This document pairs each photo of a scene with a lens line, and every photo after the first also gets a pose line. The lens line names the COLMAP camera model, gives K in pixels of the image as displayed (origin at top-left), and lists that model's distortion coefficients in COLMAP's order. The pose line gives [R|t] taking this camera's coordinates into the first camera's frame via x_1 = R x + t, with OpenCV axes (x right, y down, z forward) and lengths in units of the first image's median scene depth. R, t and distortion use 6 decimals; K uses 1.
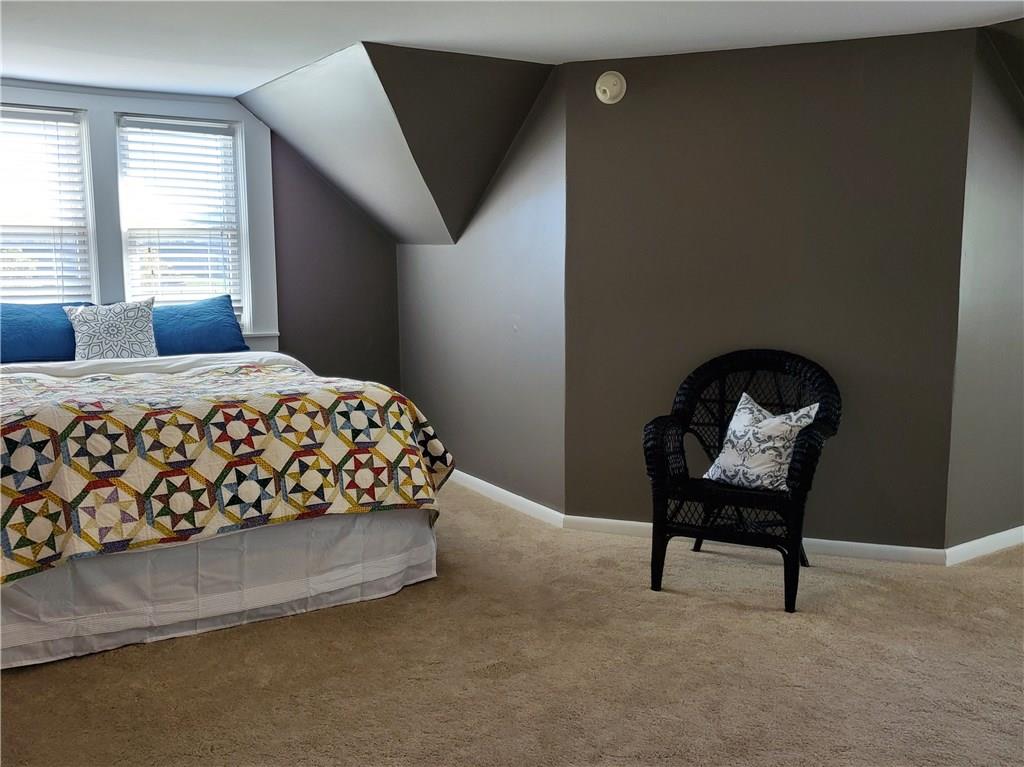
lens RADIAL K [[847.5, 0, 512.1], [0, 847.5, 416.2], [0, 0, 1]] dist [-0.005990, -0.078118]
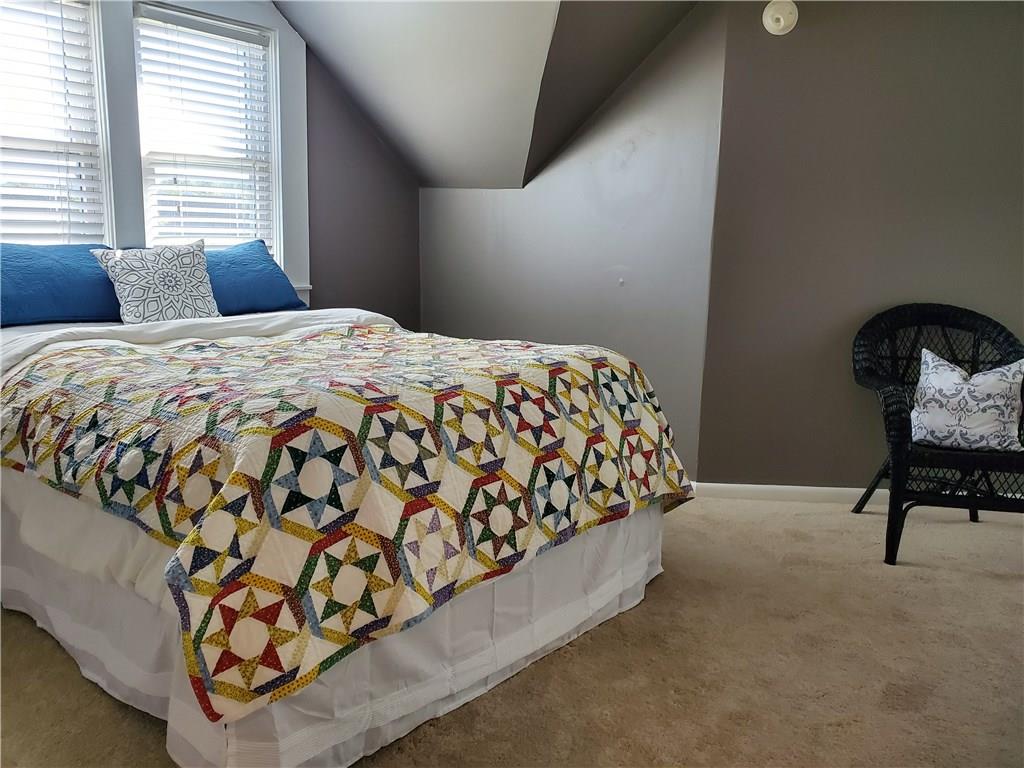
lens RADIAL K [[773.6, 0, 512.0], [0, 773.6, 384.0], [0, 0, 1]] dist [-0.001671, -0.005049]
pose [[0.966554, -0.030239, 0.254674, -0.505467], [0.023742, 0.999311, 0.028545, -0.029667], [-0.255362, -0.021544, 0.966605, 0.336191]]
